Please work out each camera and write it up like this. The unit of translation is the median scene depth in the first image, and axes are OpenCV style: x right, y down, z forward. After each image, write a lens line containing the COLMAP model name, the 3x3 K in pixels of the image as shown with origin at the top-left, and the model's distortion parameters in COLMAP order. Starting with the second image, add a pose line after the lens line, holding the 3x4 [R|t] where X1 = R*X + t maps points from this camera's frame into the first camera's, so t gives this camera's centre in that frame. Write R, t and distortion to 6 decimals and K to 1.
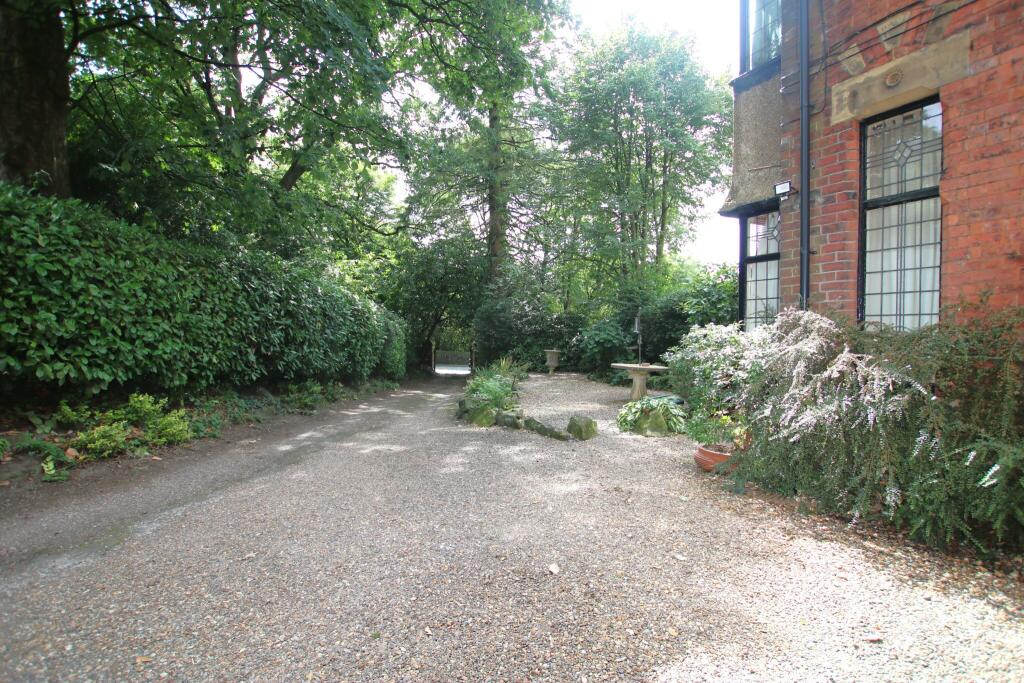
lens RADIAL K [[473.1, 0, 513.3], [0, 473.1, 343.2], [0, 0, 1]] dist [-0.027266, 0.002093]
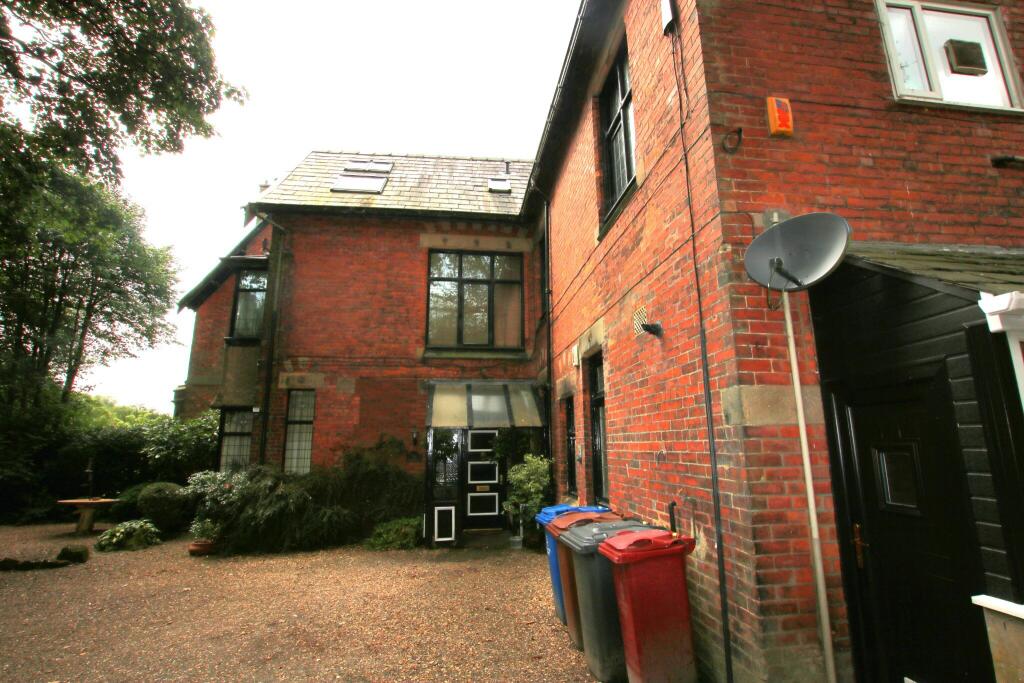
lens RADIAL K [[473.1, 0, 512.3], [0, 473.1, 344.7], [0, 0, 1]] dist [-0.027266, 0.002093]
pose [[0.355725, 0.184520, 0.916194, -1.224767], [0.038629, 0.976576, -0.211679, -0.120774], [-0.933792, 0.110691, 0.340264, -1.052118]]
